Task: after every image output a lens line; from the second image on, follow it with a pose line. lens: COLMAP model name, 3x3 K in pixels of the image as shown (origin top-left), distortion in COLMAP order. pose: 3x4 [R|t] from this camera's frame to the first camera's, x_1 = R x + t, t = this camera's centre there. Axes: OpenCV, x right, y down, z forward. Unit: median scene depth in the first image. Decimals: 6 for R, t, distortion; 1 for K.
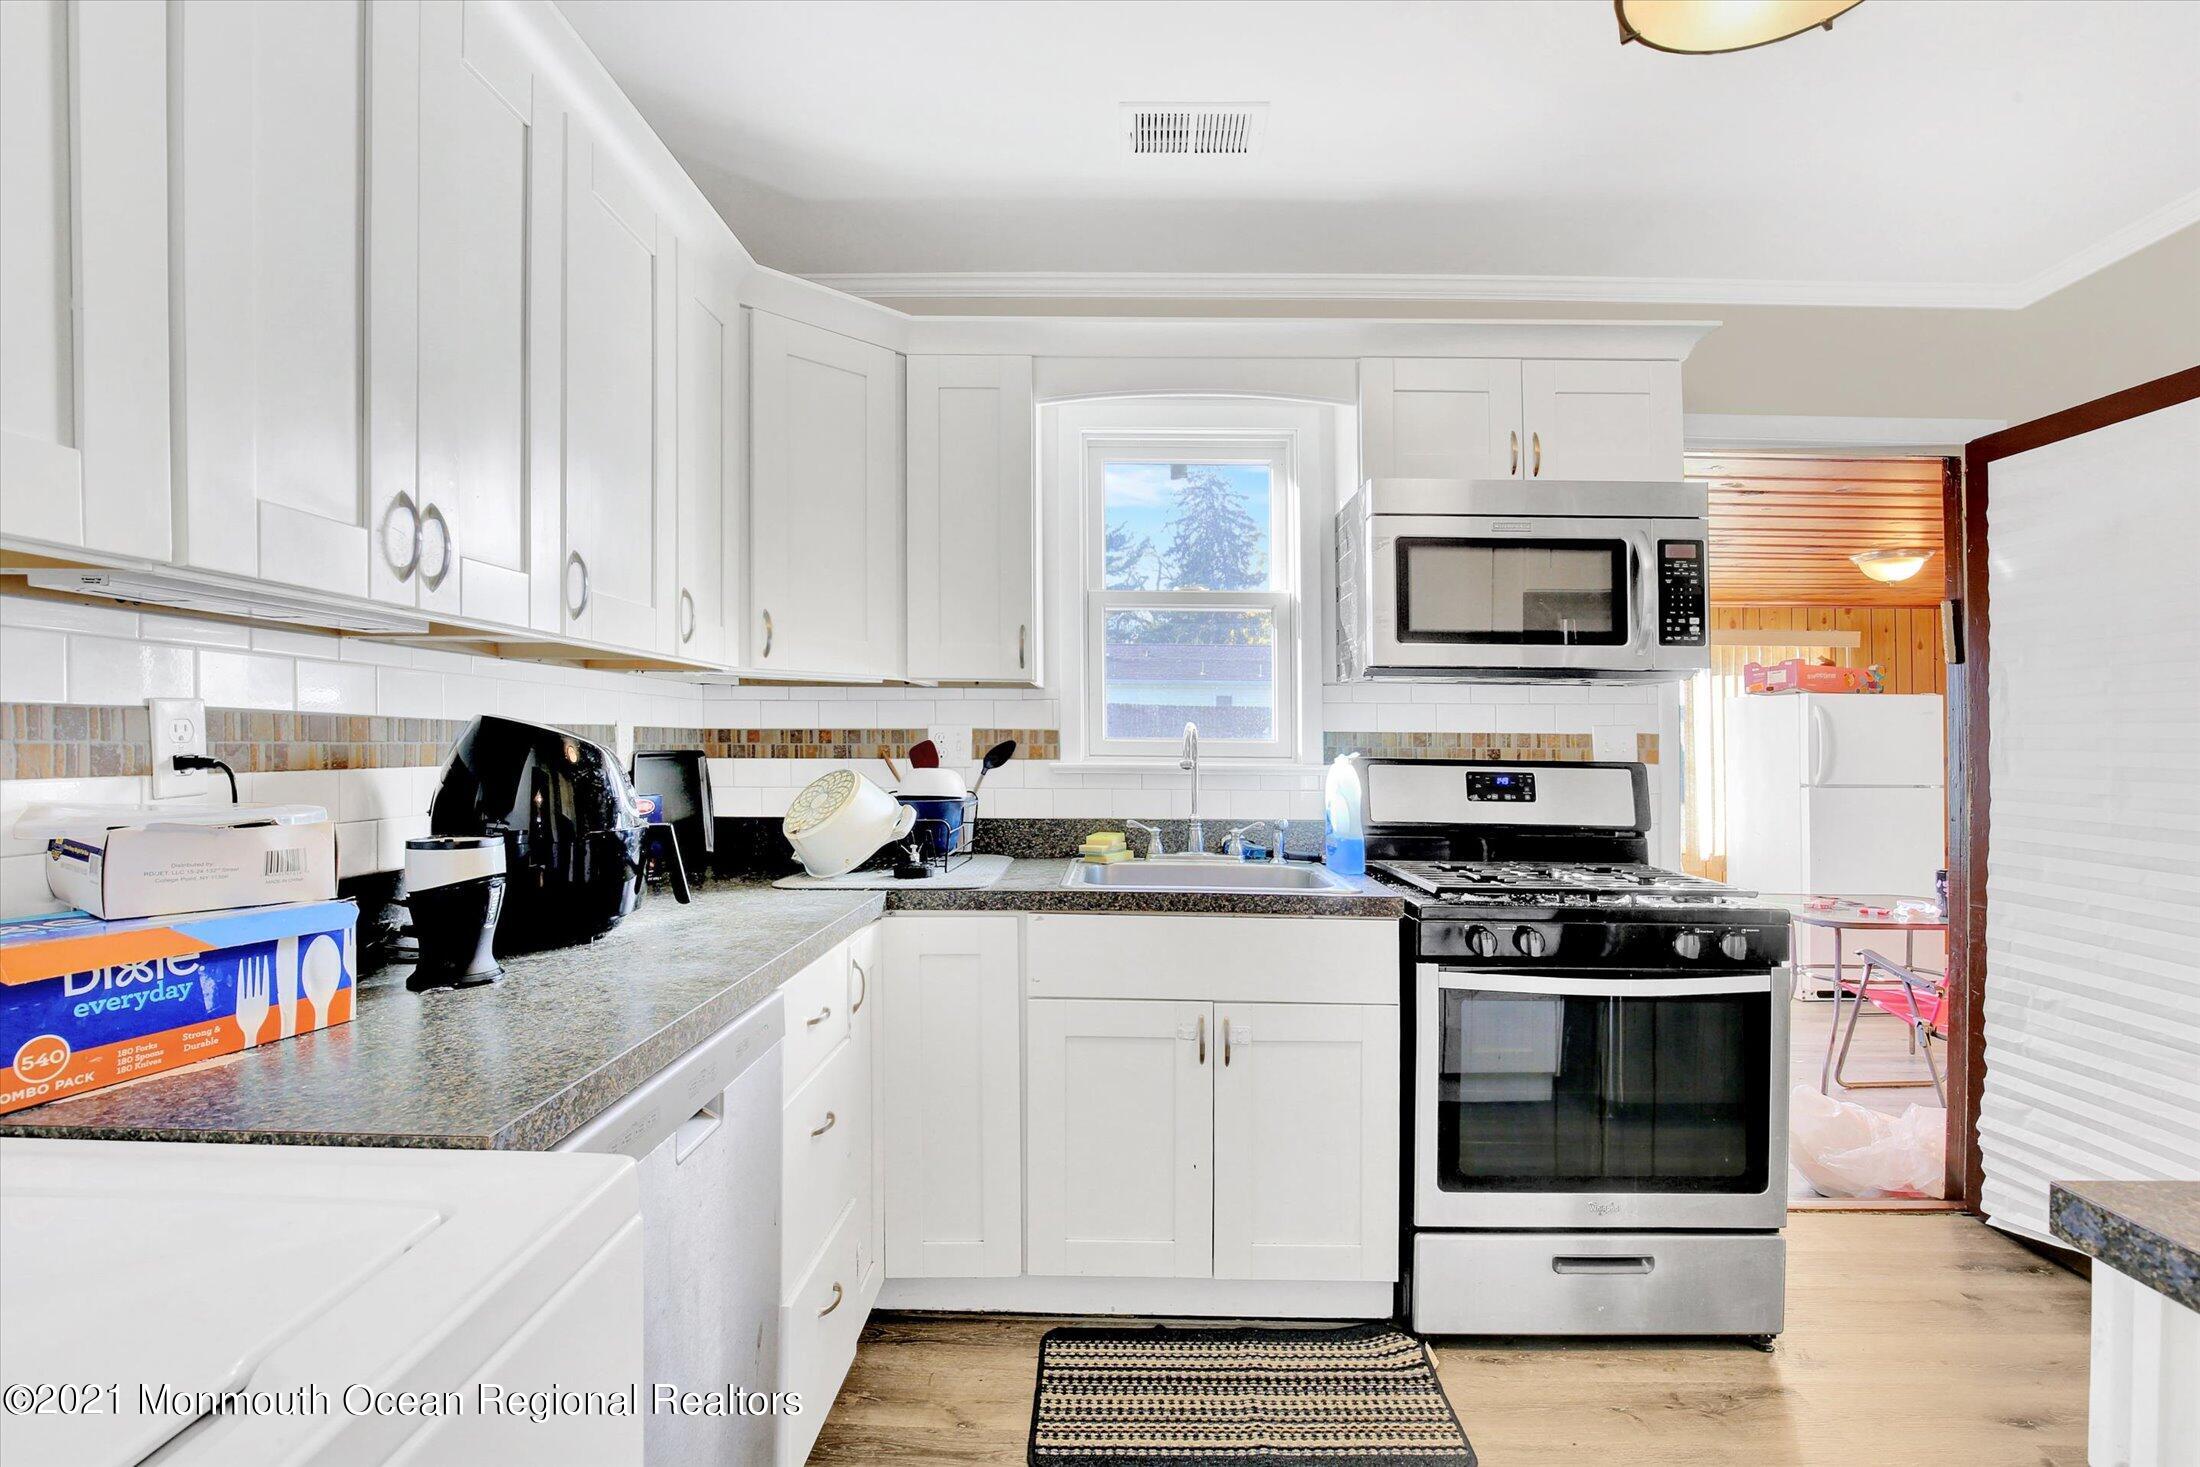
lens RADIAL K [[1035.0, 0, 1094.1], [0, 1035.0, 729.3], [0, 0, 1]] dist [-0.024509, -0.000469]
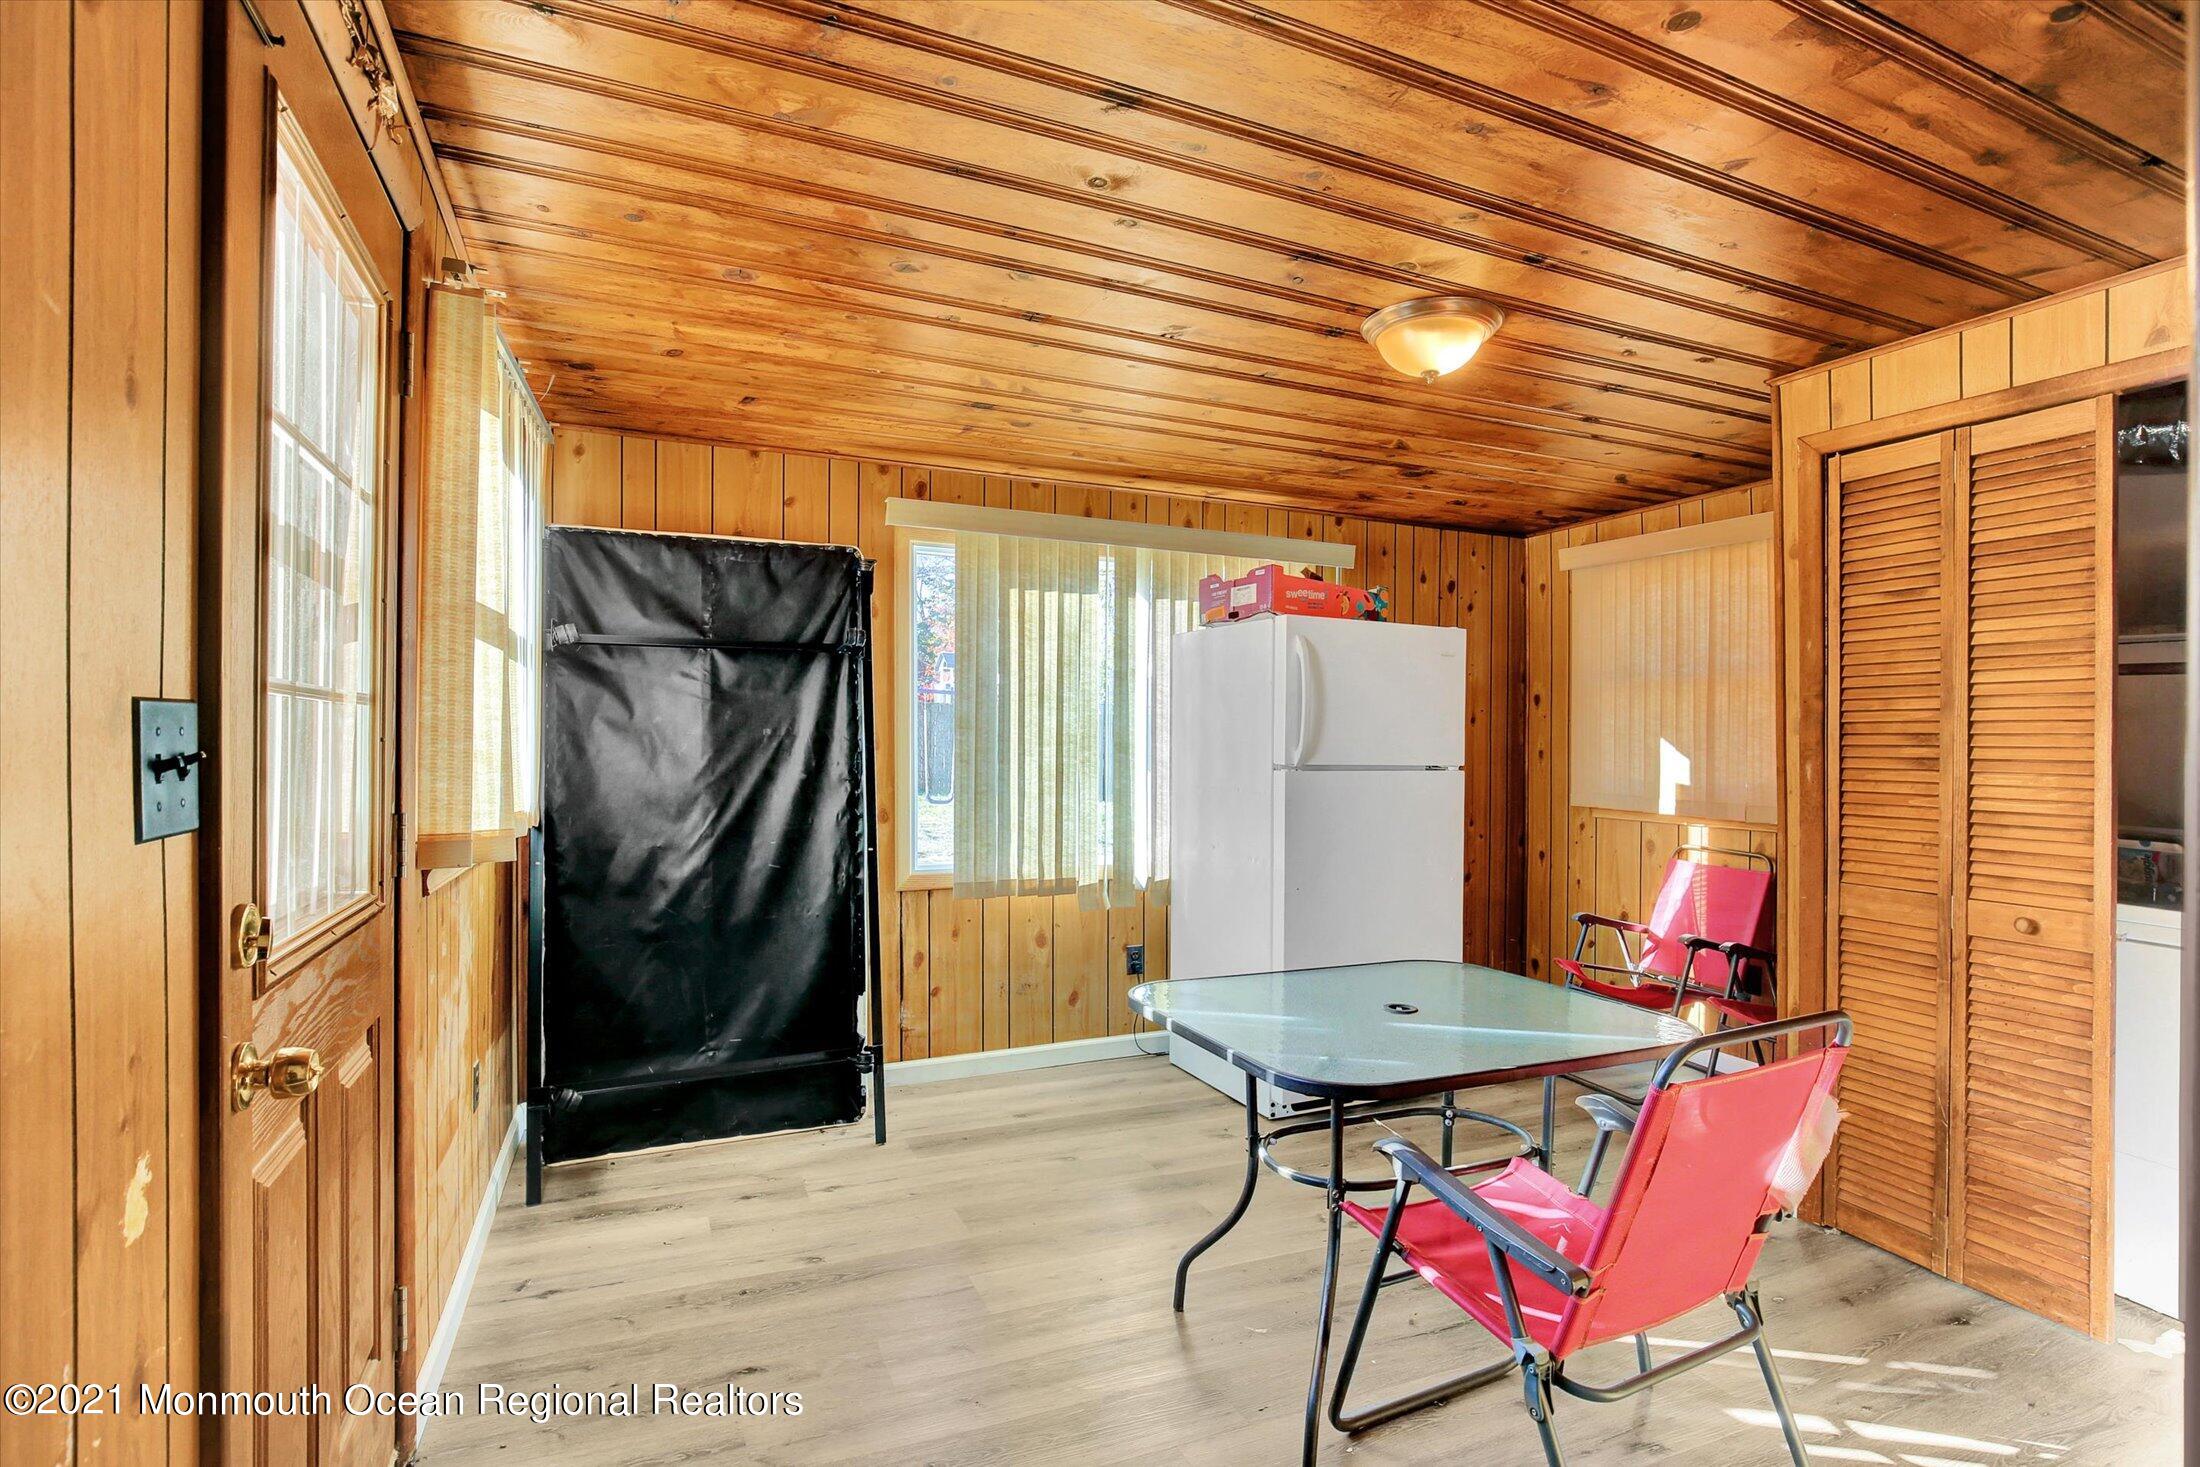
lens RADIAL K [[1035.0, 0, 1110.1], [0, 1035.0, 742.2], [0, 0, 1]] dist [-0.024509, -0.000469]
pose [[0.911146, -0.001211, 0.412083, 1.280803], [0.003642, 0.999980, -0.005116, 0.153082], [-0.412068, 0.006162, 0.911132, 1.771528]]
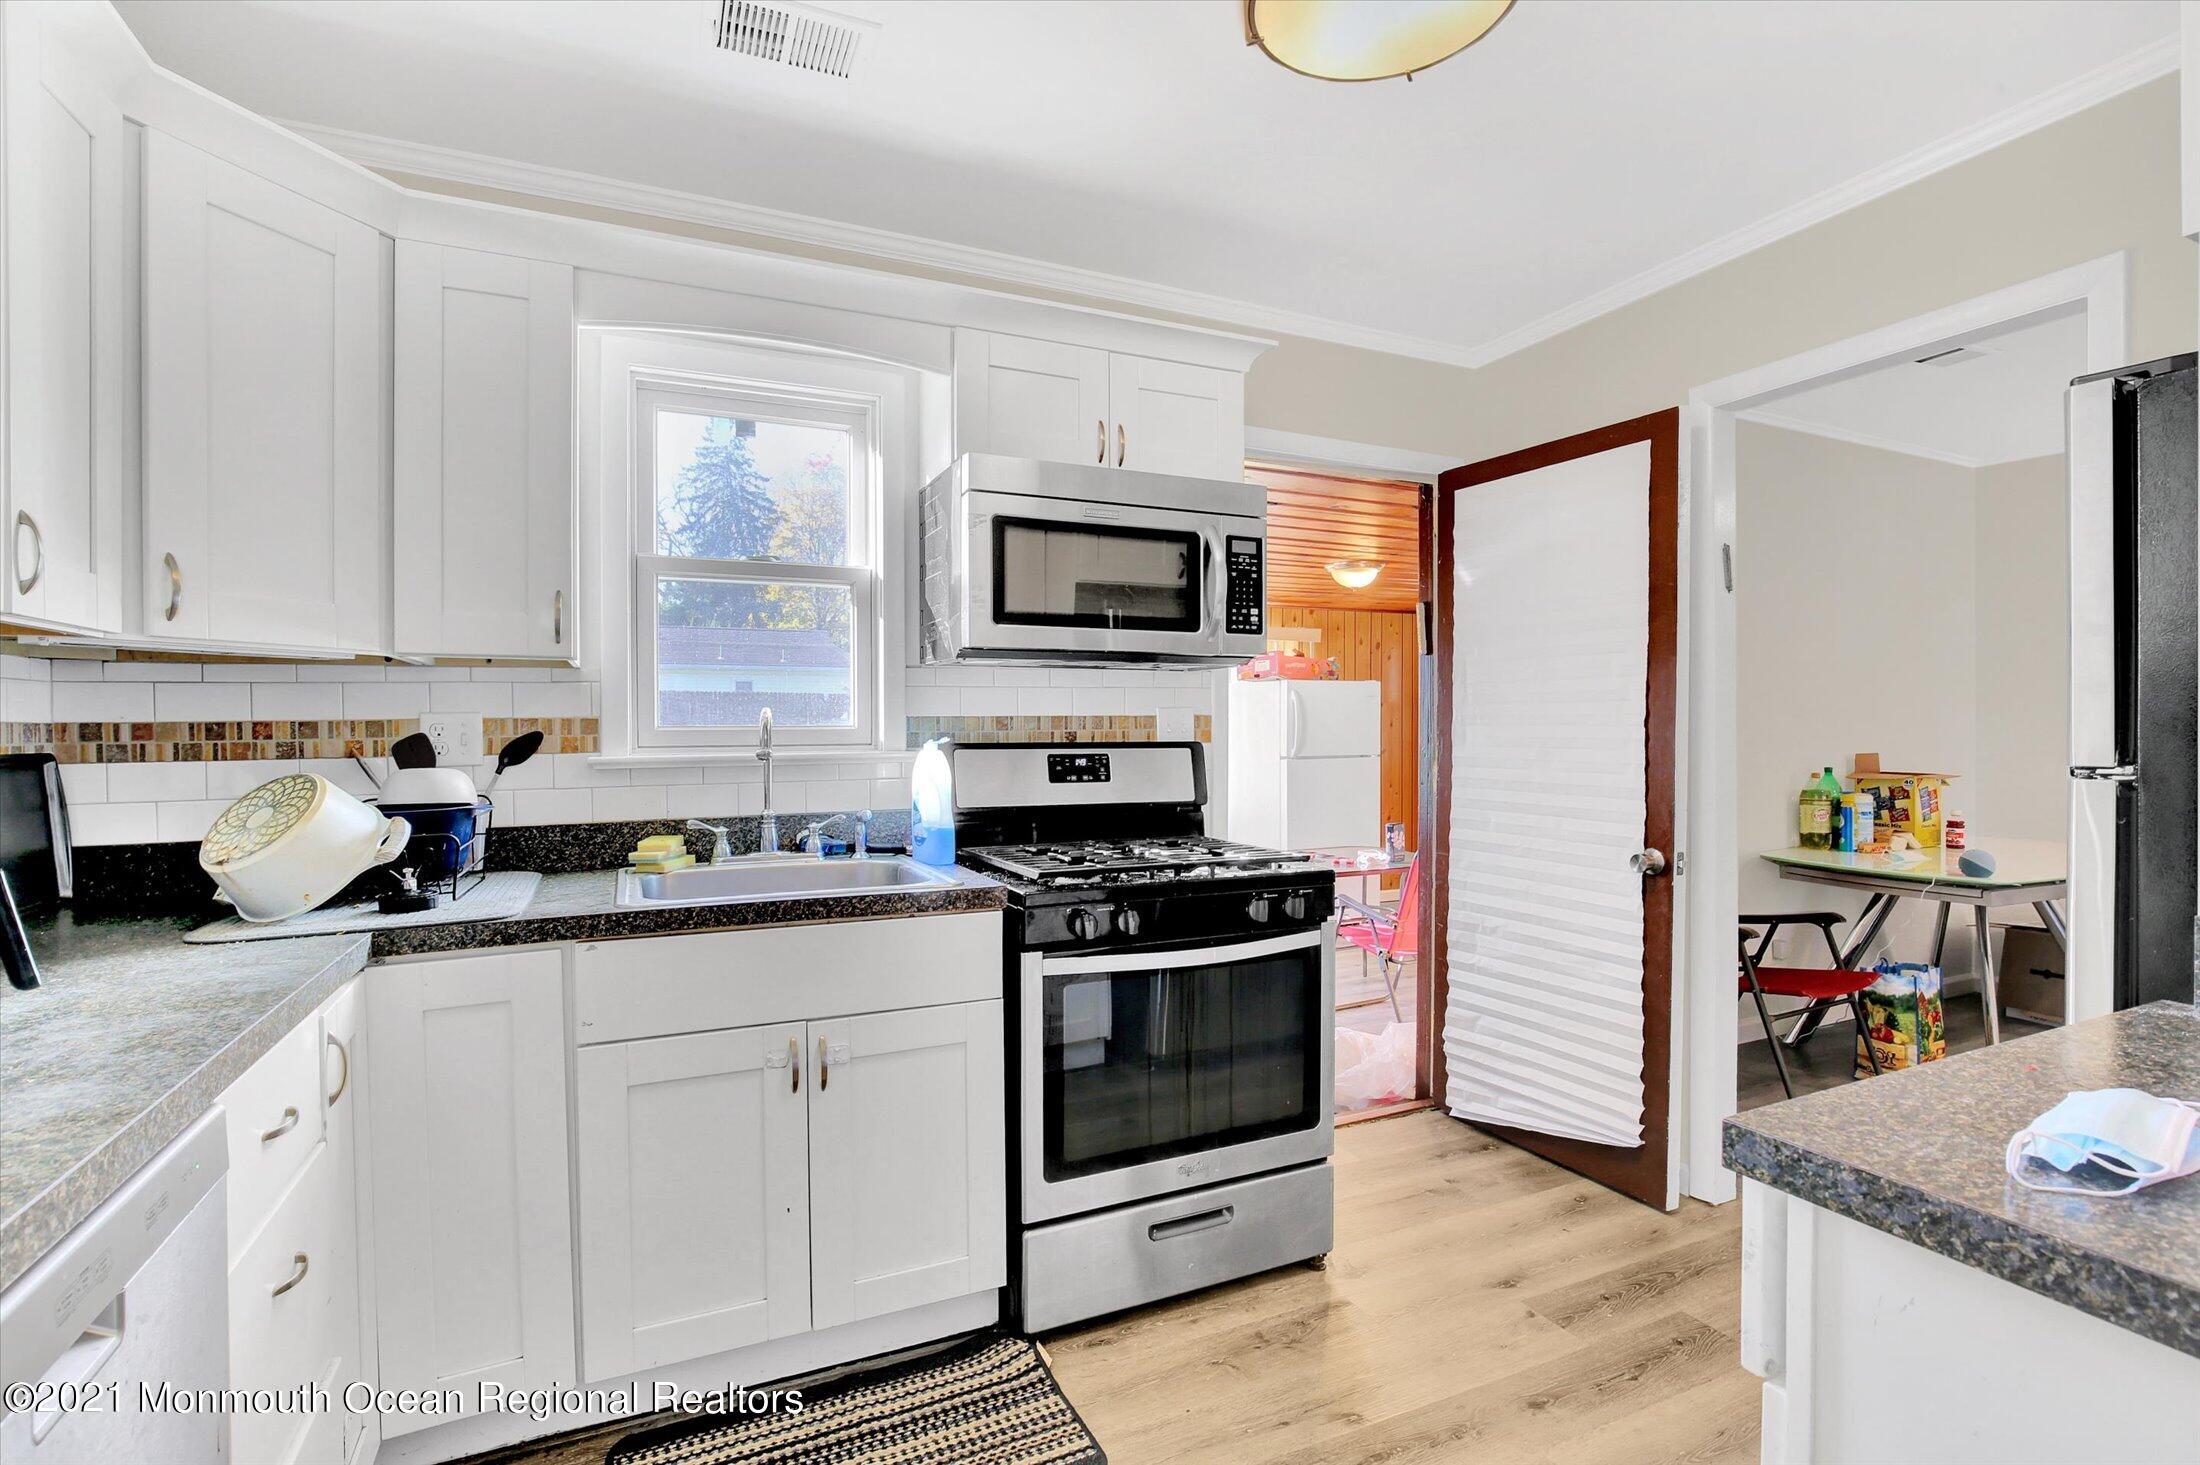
lens RADIAL K [[1035.0, 0, 1103.8], [0, 1035.0, 704.6], [0, 0, 1]] dist [-0.024509, -0.000469]
pose [[0.899923, -0.005614, 0.436012, -0.036021], [0.009892, 0.999923, -0.007543, -0.000029], [-0.435936, 0.011102, 0.899909, 0.075070]]
